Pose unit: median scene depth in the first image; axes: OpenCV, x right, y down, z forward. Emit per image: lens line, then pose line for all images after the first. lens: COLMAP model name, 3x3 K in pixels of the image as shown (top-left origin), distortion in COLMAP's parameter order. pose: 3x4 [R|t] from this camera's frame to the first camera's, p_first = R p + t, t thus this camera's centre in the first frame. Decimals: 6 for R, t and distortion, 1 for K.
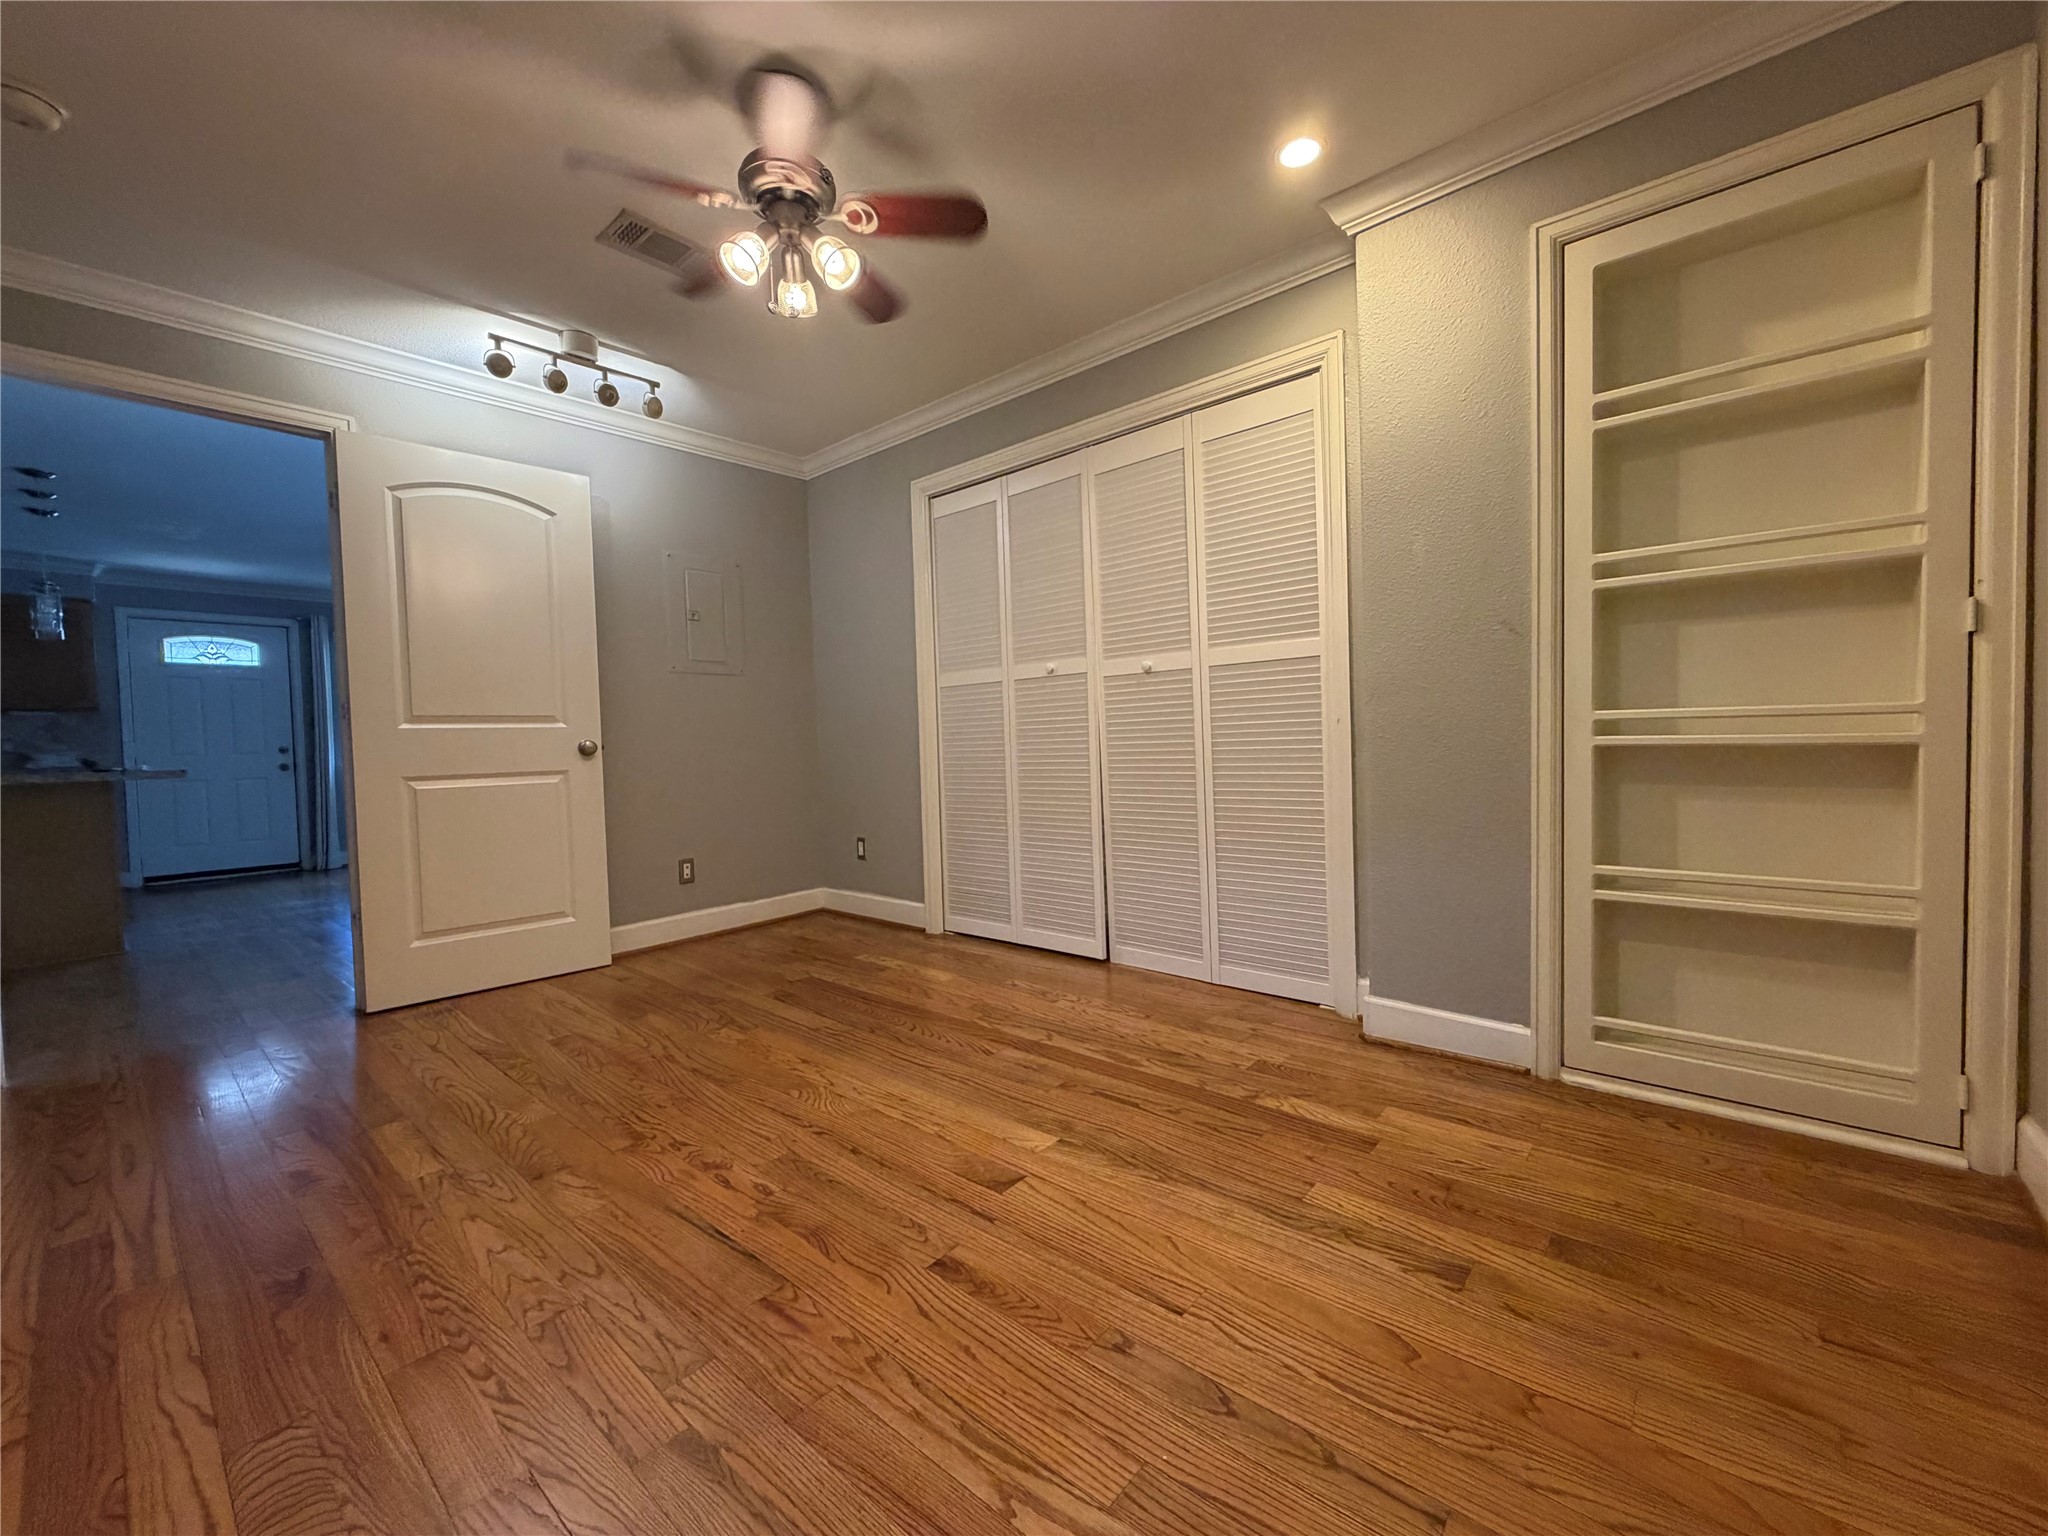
lens RADIAL K [[817.6, 0, 1021.5], [0, 817.6, 766.0], [0, 0, 1]] dist [-0.000234, 0.000391]
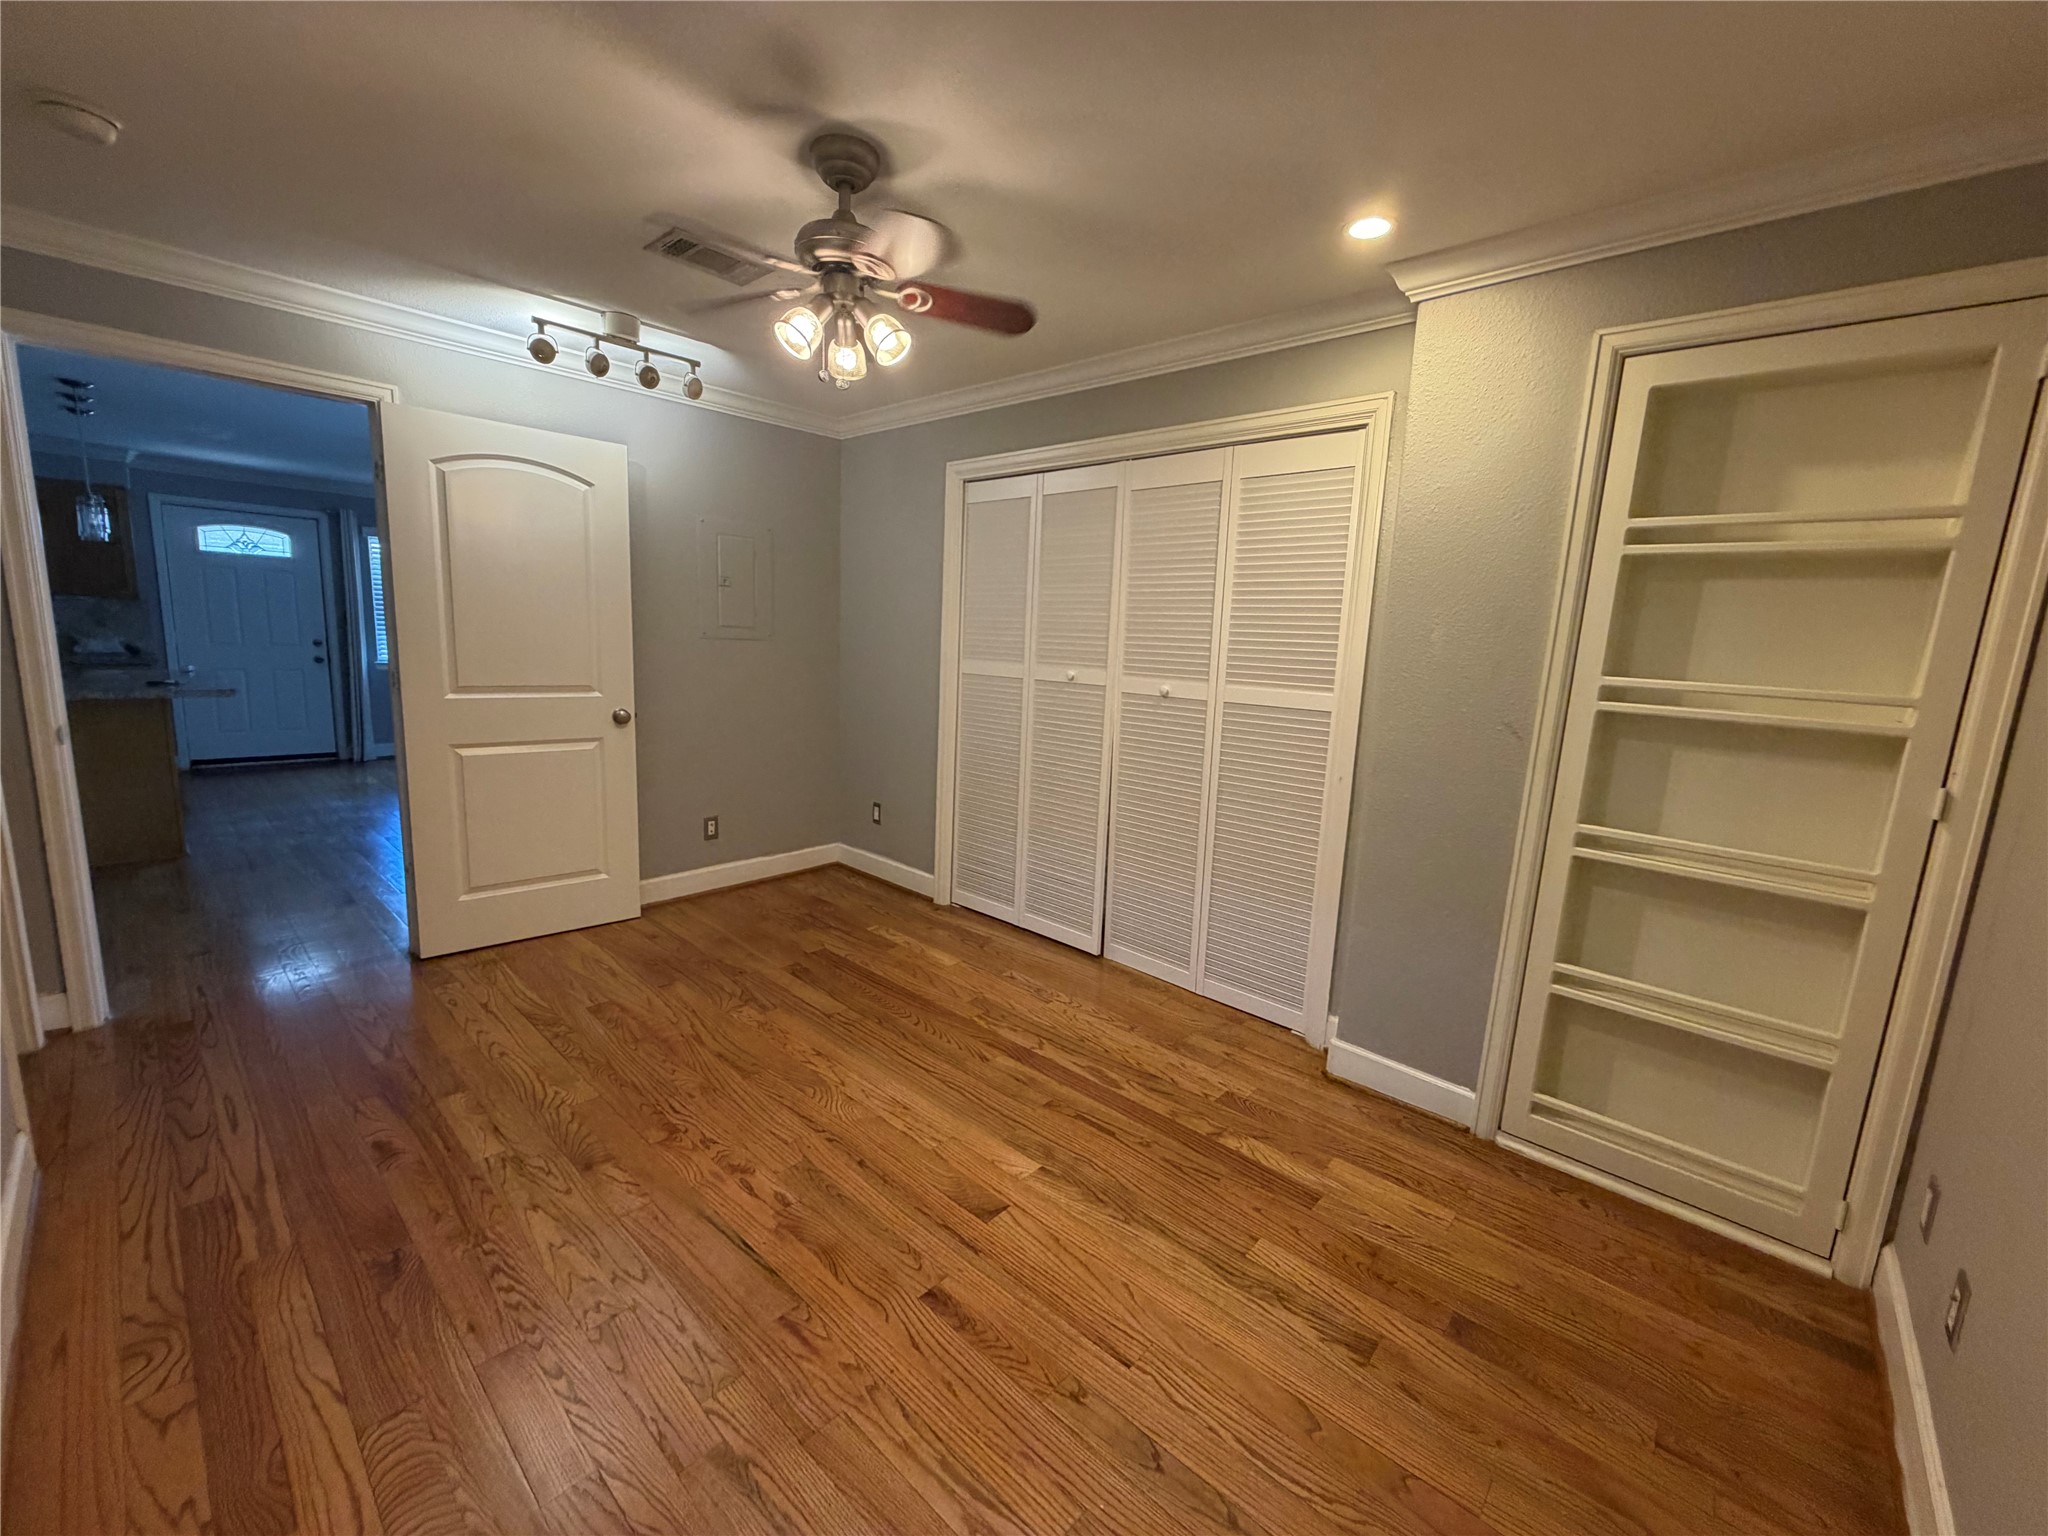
lens RADIAL K [[817.6, 0, 1021.5], [0, 817.6, 766.0], [0, 0, 1]] dist [-0.000234, 0.000391]
pose [[0.996894, 0.078138, -0.009835, -0.012530], [-0.076245, 0.988847, 0.127938, -0.223827], [0.019722, -0.126791, 0.991733, -0.052953]]
